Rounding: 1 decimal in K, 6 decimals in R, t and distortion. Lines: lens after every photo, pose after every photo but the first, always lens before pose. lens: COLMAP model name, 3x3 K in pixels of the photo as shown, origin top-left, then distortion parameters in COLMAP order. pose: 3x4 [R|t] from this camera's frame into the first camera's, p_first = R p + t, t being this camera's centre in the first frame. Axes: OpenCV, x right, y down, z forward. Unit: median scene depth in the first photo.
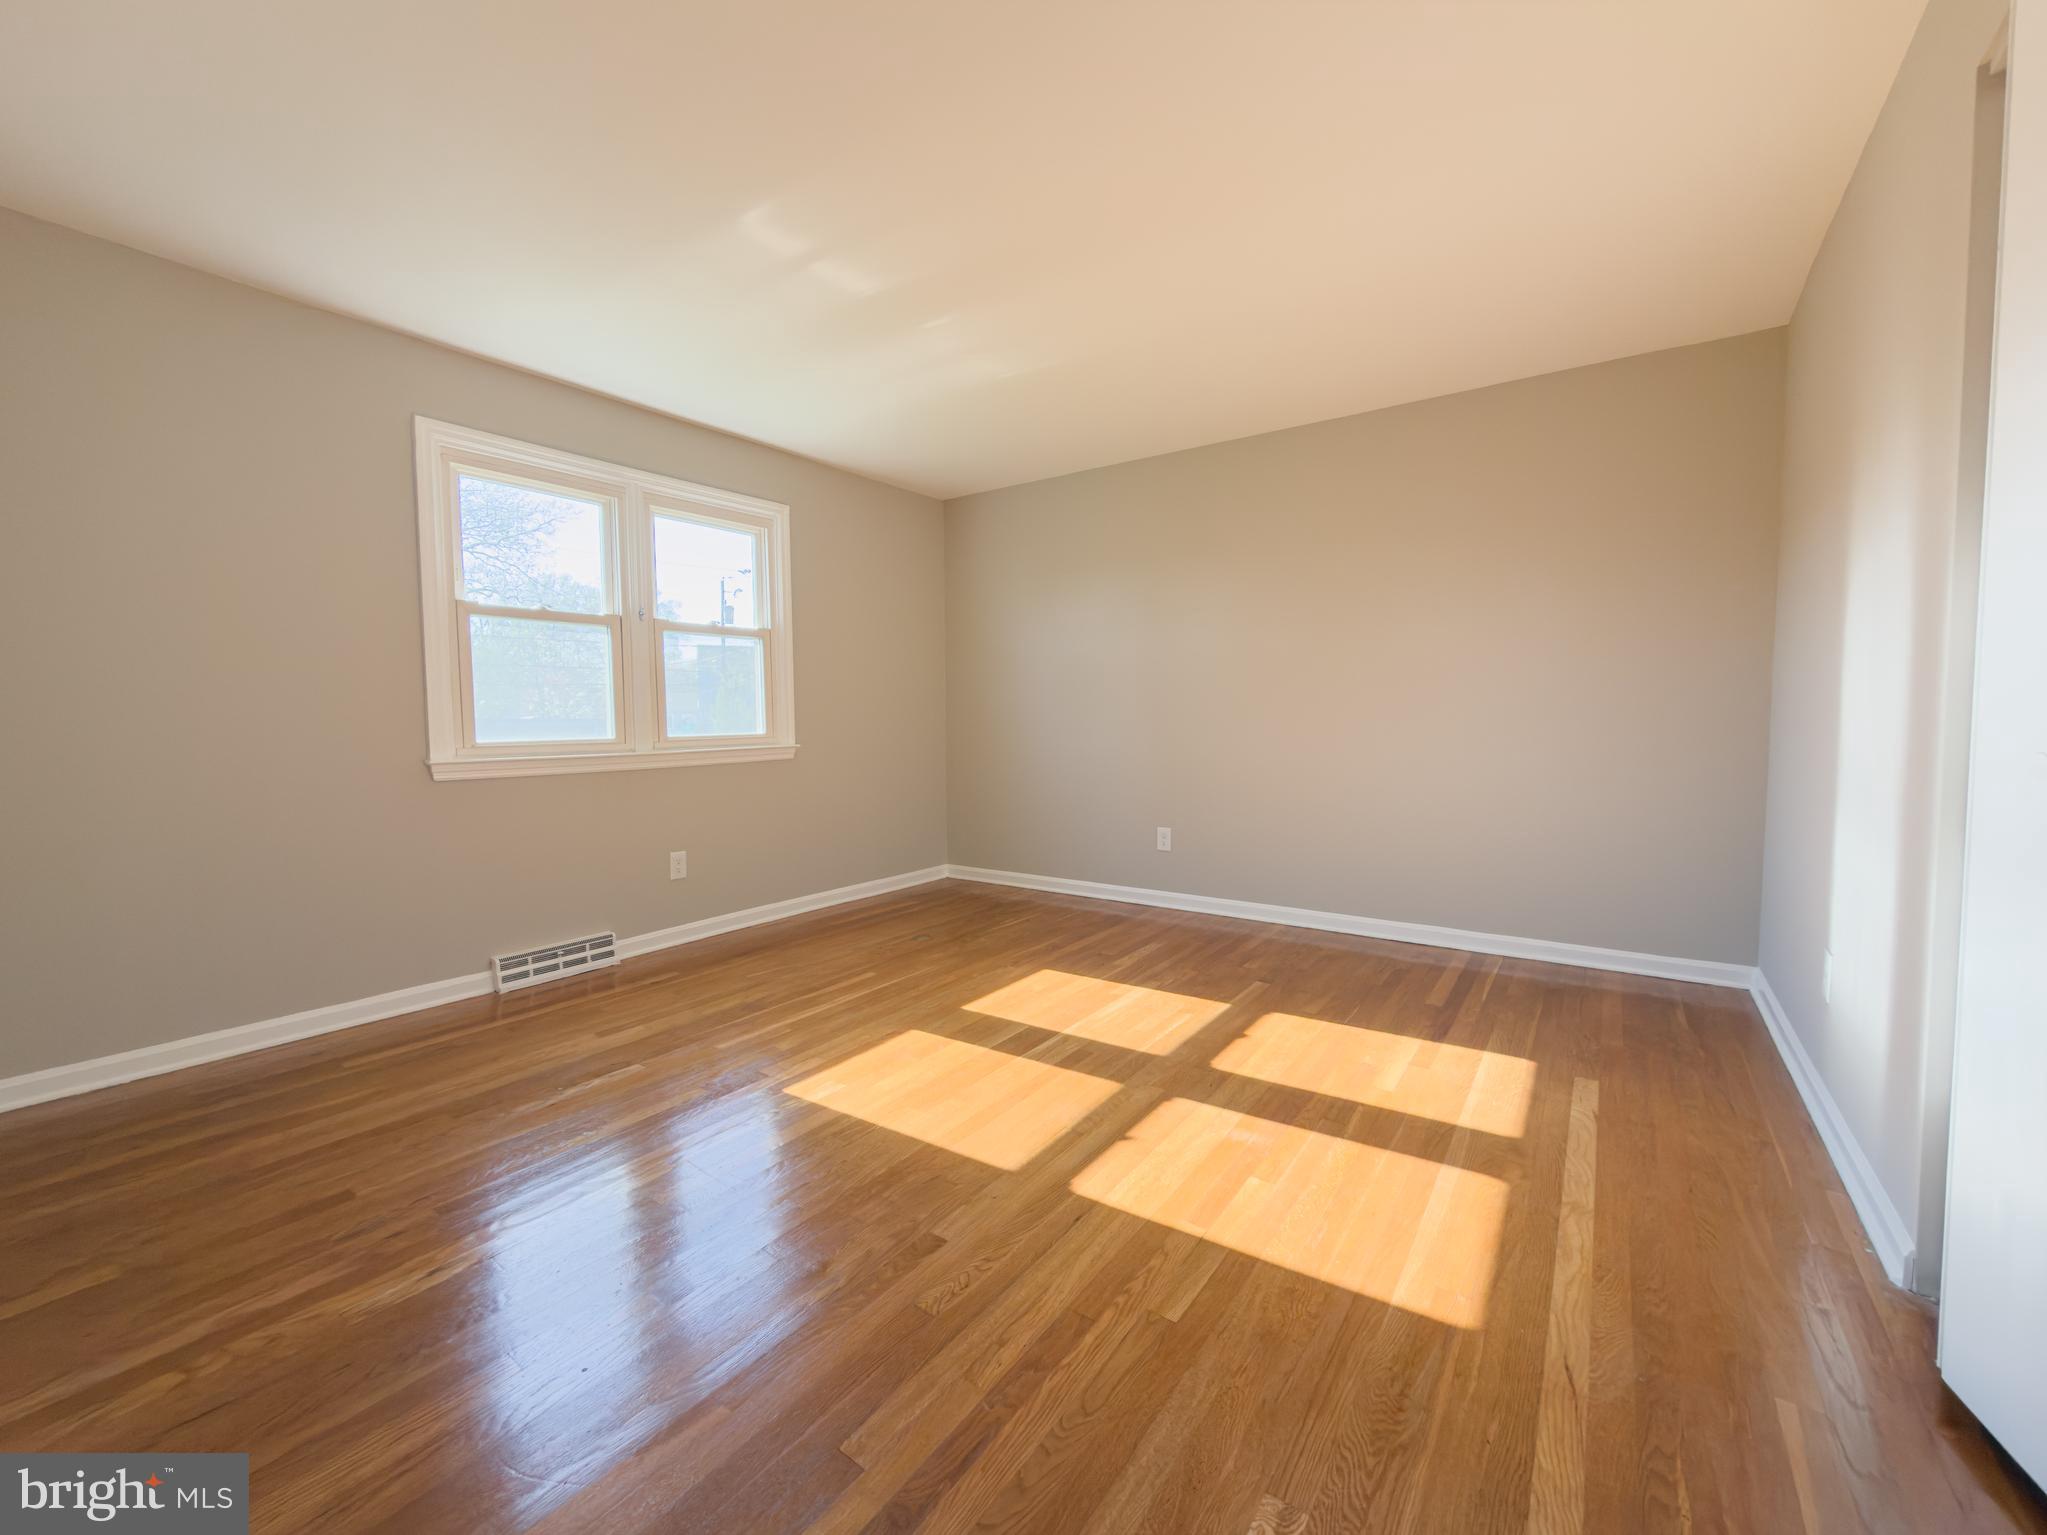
lens RADIAL K [[829.1, 0, 1027.7], [0, 829.1, 768.2], [0, 0, 1]] dist [-0.000269, 0.000244]
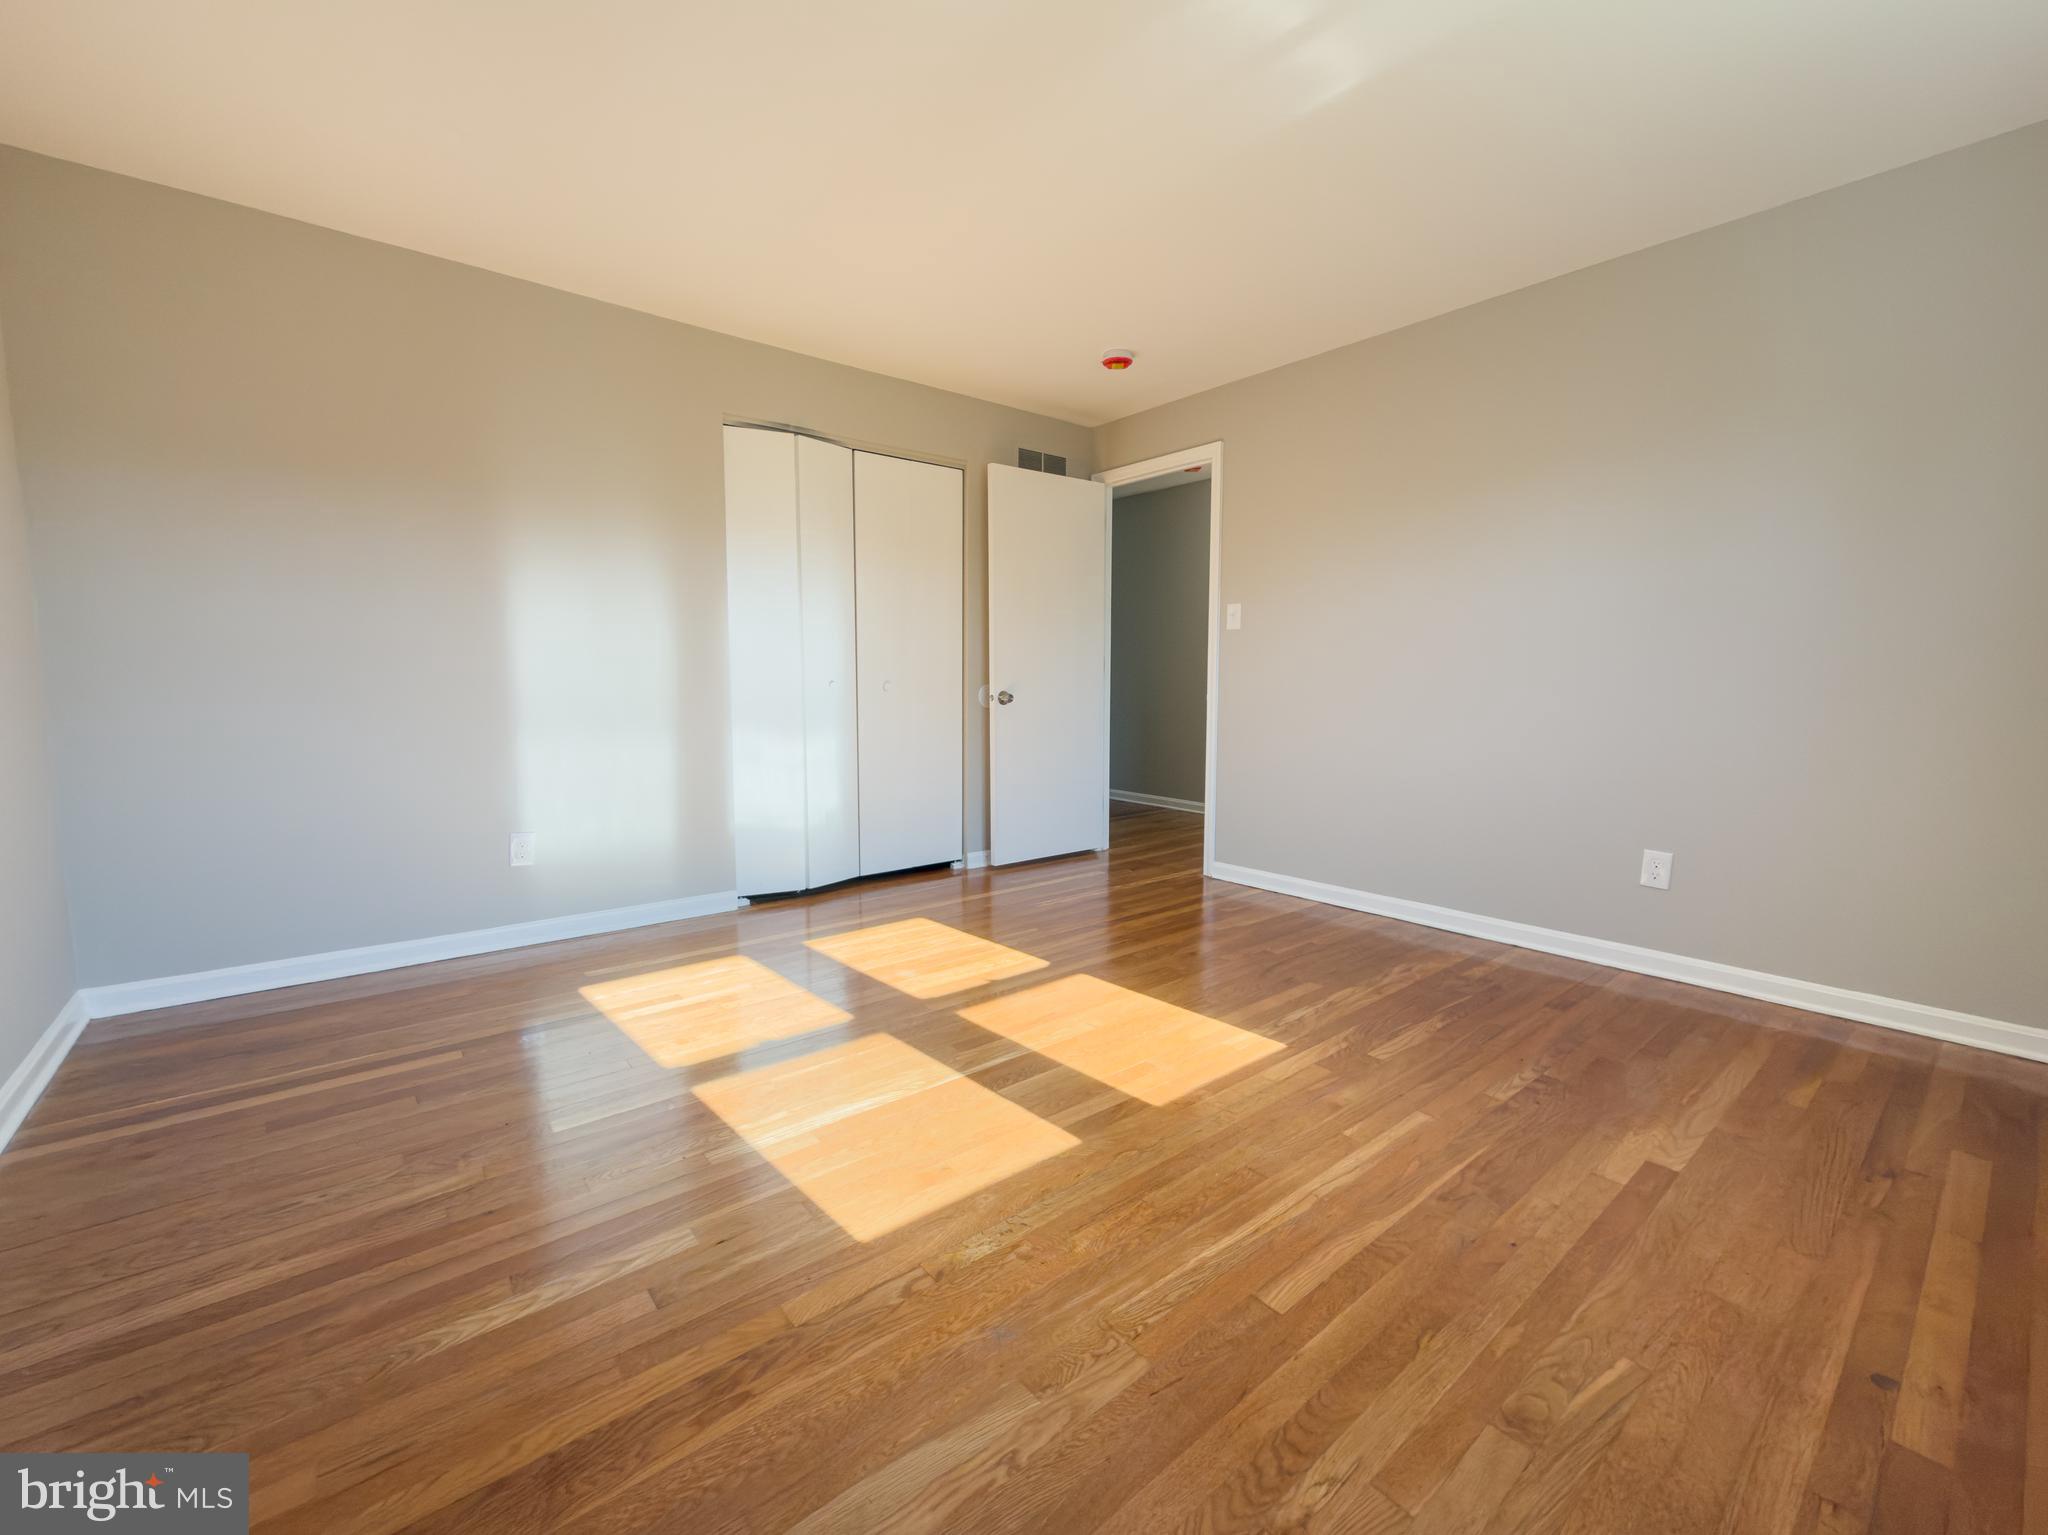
lens RADIAL K [[829.5, 0, 1028.2], [0, 829.5, 768.2], [0, 0, 1]] dist [-0.000269, 0.000244]
pose [[-0.966682, -0.024921, 0.254765, -0.189795], [0.018052, 0.986135, 0.164959, -0.082643], [-0.255344, 0.164062, -0.952829, 1.539270]]
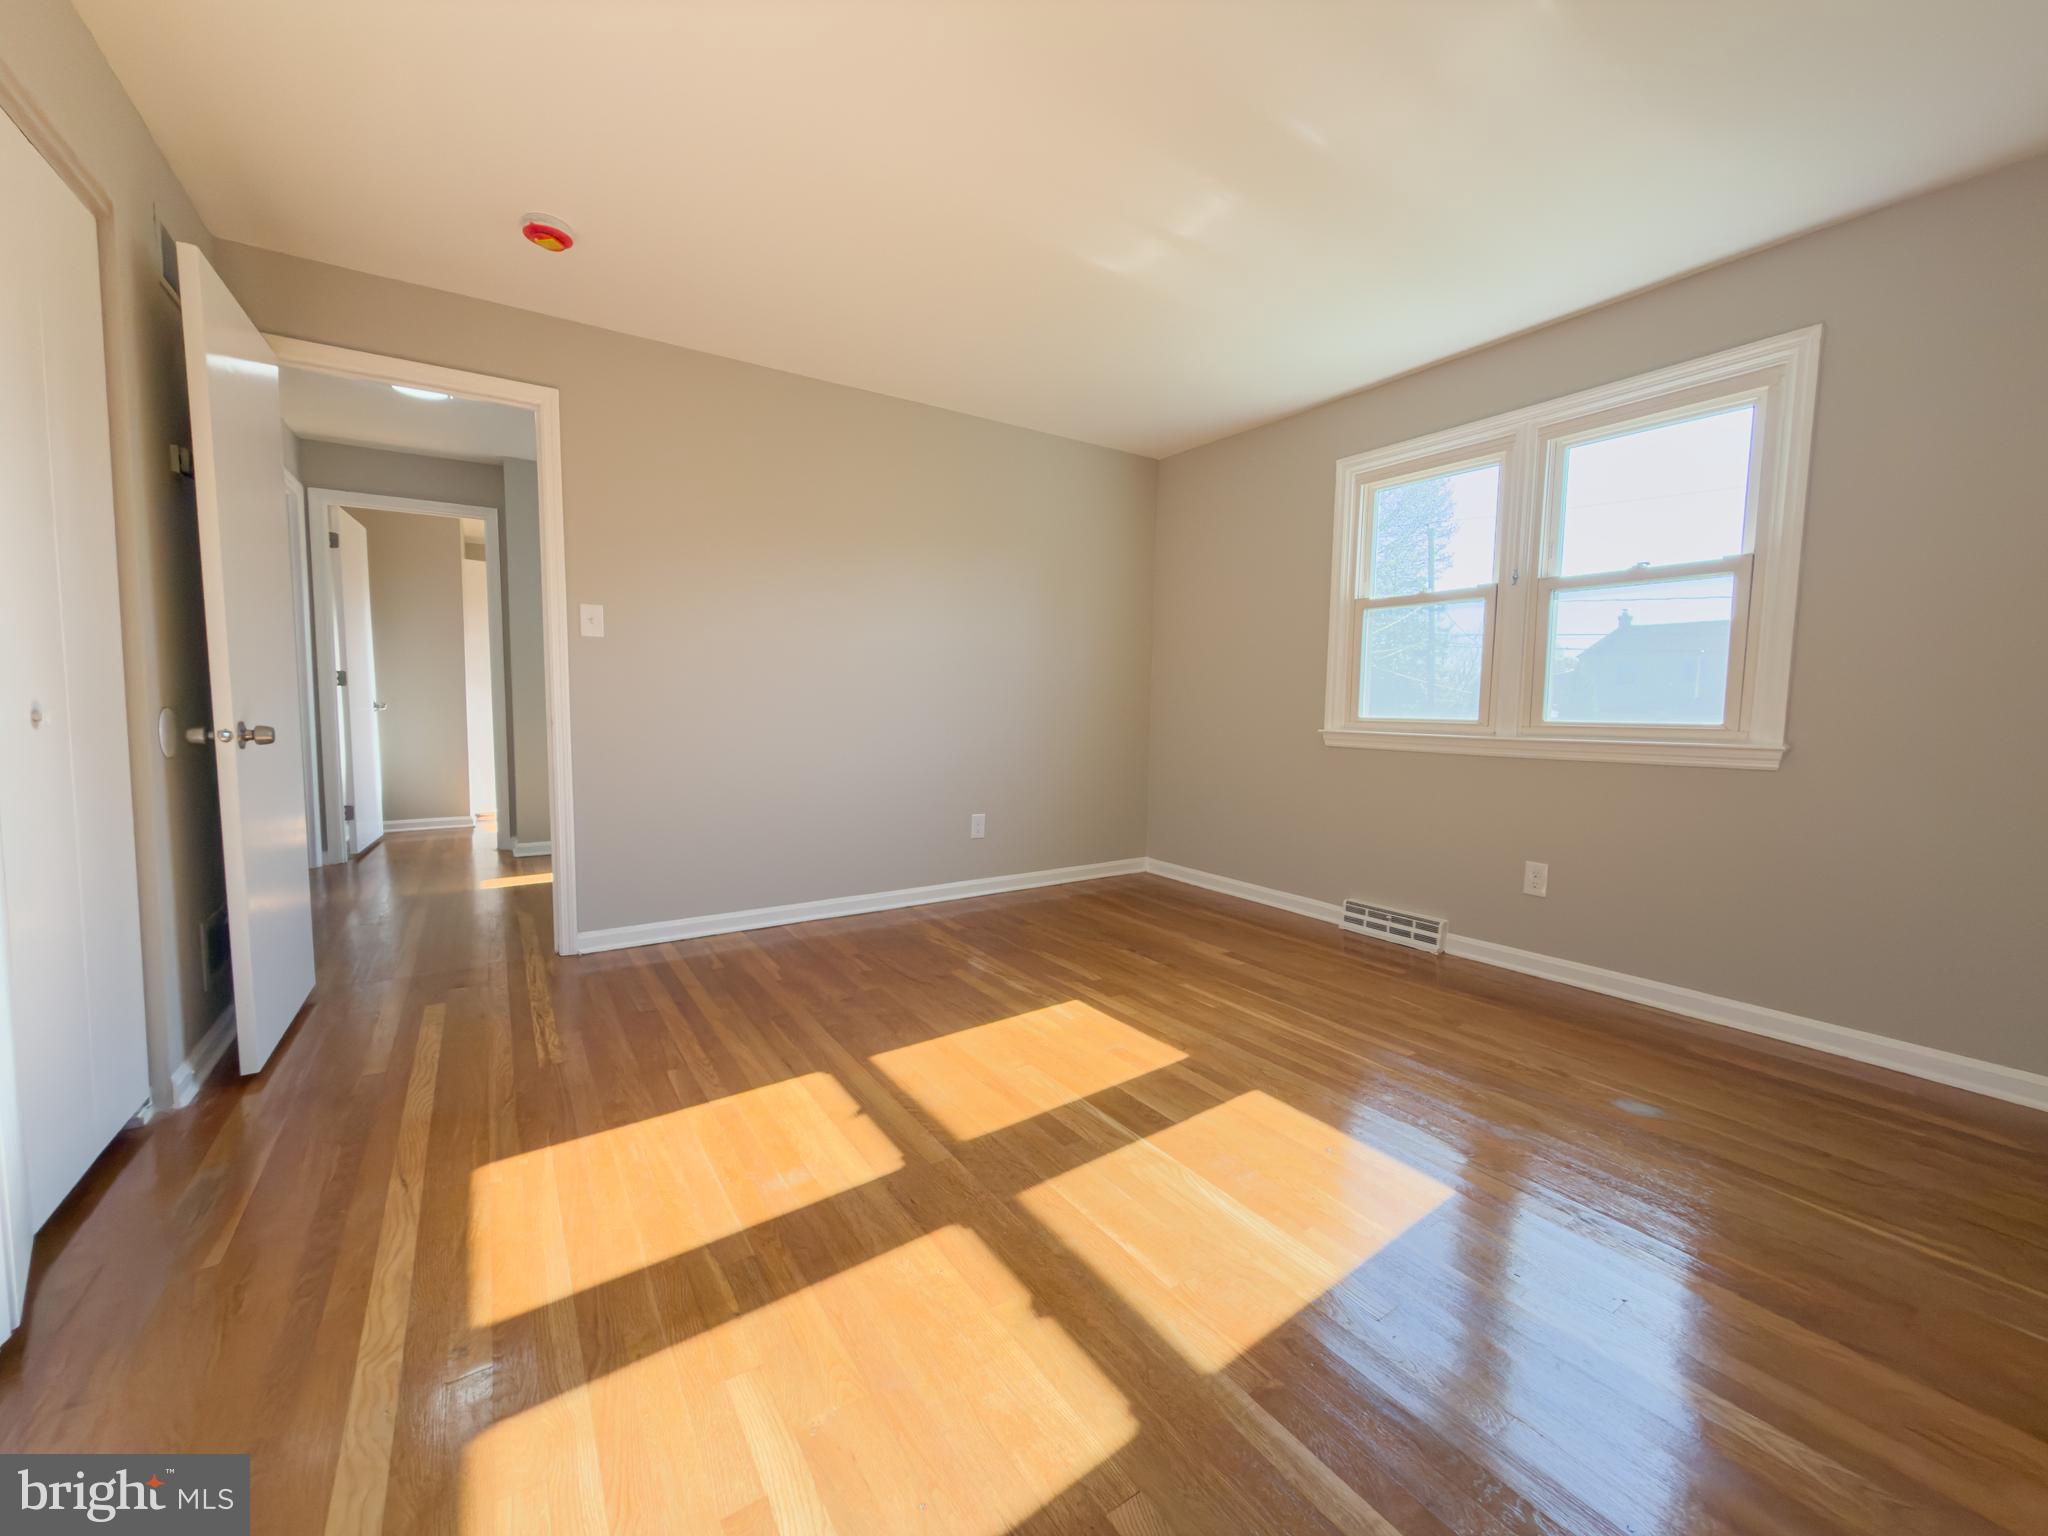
lens RADIAL K [[817.7, 0, 1019.1], [0, 817.7, 770.9], [0, 0, 1]] dist [-0.000328, -0.000107]
pose [[-0.369378, 0.082175, -0.925639, 0.645389], [-0.065383, 0.991316, 0.114097, -0.060543], [0.926976, 0.102665, -0.360797, 1.033292]]
